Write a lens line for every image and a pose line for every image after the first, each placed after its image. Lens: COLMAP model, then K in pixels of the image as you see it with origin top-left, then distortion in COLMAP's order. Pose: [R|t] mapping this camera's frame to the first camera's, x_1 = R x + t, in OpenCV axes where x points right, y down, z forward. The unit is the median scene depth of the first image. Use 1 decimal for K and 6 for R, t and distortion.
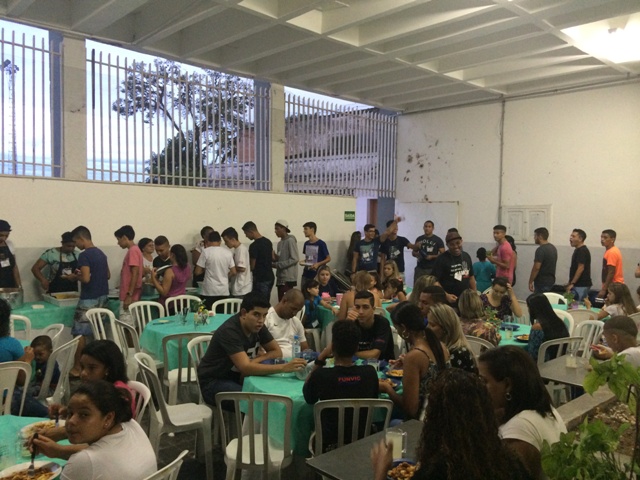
lens RADIAL K [[548.3, 0, 319.2], [0, 548.3, 244.0], [0, 0, 1]] dist [0.093578, -0.122788]
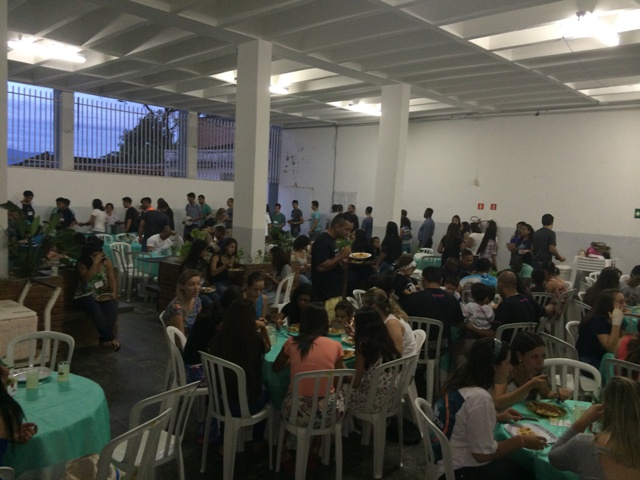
lens RADIAL K [[548.3, 0, 320.0], [0, 548.3, 240.9], [0, 0, 1]] dist [0.093578, -0.122788]
pose [[0.998742, 0.030545, 0.039769, 0.317137], [-0.032124, 0.998695, 0.039708, 0.017718], [-0.038504, -0.040935, 0.998420, -0.847768]]
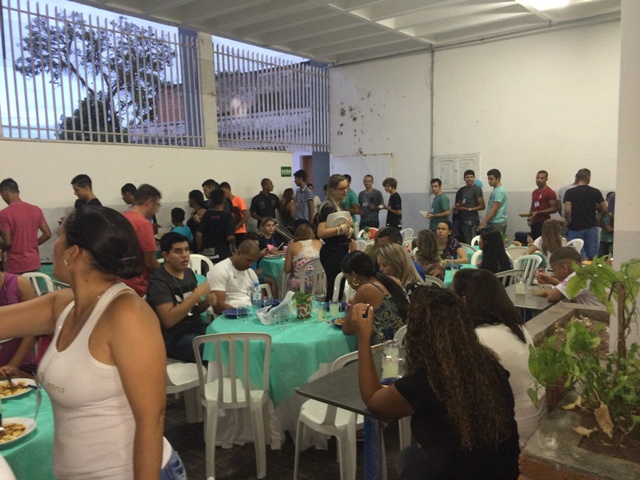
lens RADIAL K [[548.3, 0, 322.1], [0, 548.3, 244.2], [0, 0, 1]] dist [0.093578, -0.122788]
pose [[0.989757, -0.052834, 0.132629, -0.027407], [0.043565, 0.996464, 0.071841, 0.016106], [-0.135956, -0.065327, 0.988559, 0.005906]]
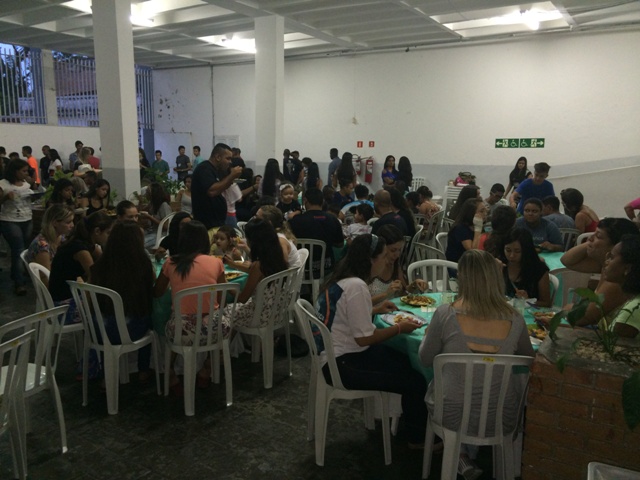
lens RADIAL K [[548.3, 0, 320.6], [0, 548.3, 240.3], [0, 0, 1]] dist [0.093578, -0.122788]
pose [[0.969973, -0.043533, 0.239285, 0.326718], [0.014442, 0.992424, 0.122009, 0.052936], [-0.242784, -0.114890, 0.963253, -0.845440]]
